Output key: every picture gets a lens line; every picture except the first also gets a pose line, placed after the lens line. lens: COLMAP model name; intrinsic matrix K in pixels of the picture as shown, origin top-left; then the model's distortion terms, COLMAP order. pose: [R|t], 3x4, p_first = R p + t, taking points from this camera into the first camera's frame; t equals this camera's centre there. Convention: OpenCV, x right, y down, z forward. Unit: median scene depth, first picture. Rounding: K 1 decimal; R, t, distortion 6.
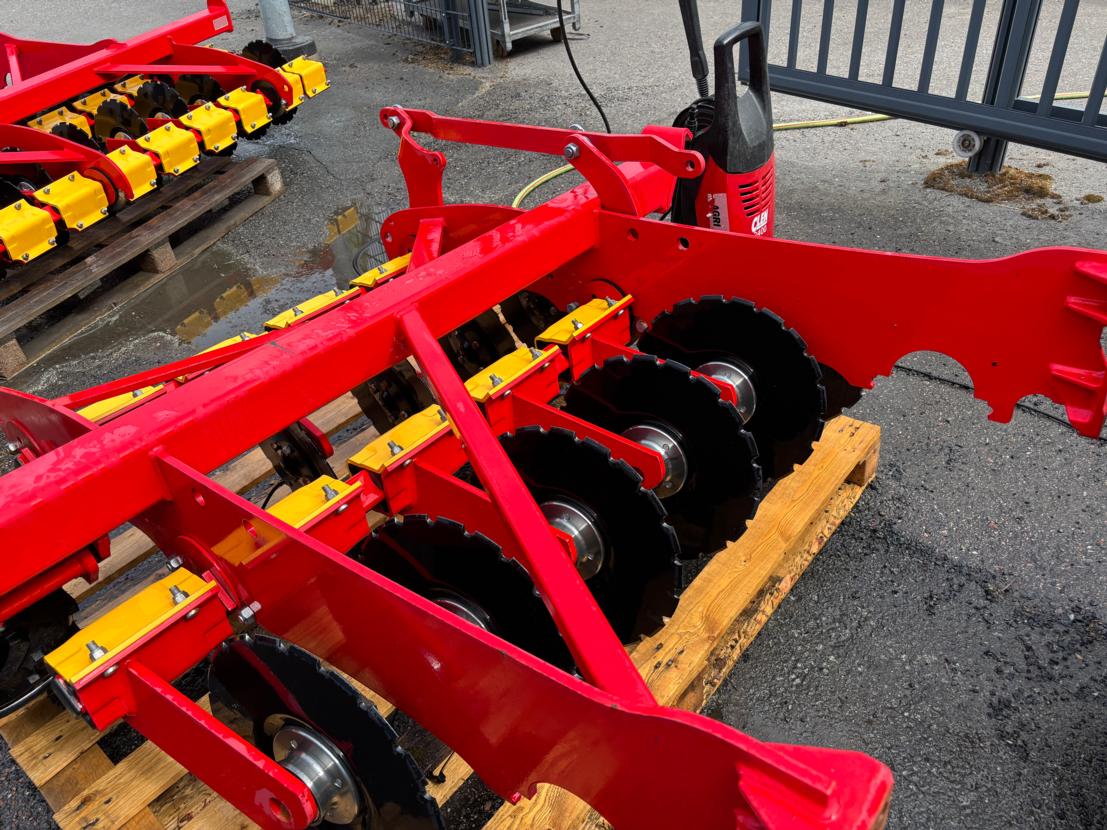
lens RADIAL K [[828.8, 0, 556.5], [0, 828.8, 420.3], [0, 0, 1]] dist [0.038468, -0.033878]
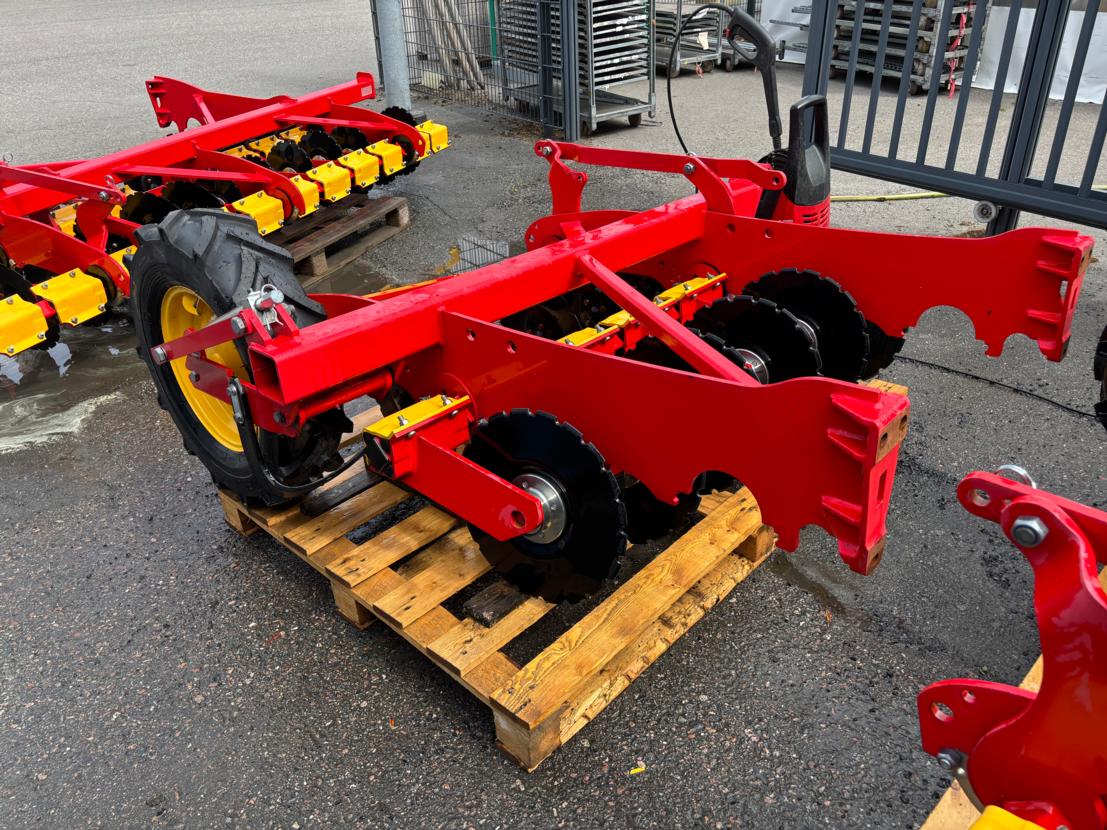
lens RADIAL K [[831.8, 0, 553.5], [0, 831.8, 415.0], [0, 0, 1]] dist [0.042974, -0.049928]
pose [[0.996921, 0.070361, -0.034614, -0.066931], [-0.073850, 0.990871, -0.112789, 0.133362], [0.026362, 0.114998, 0.993016, -0.178912]]
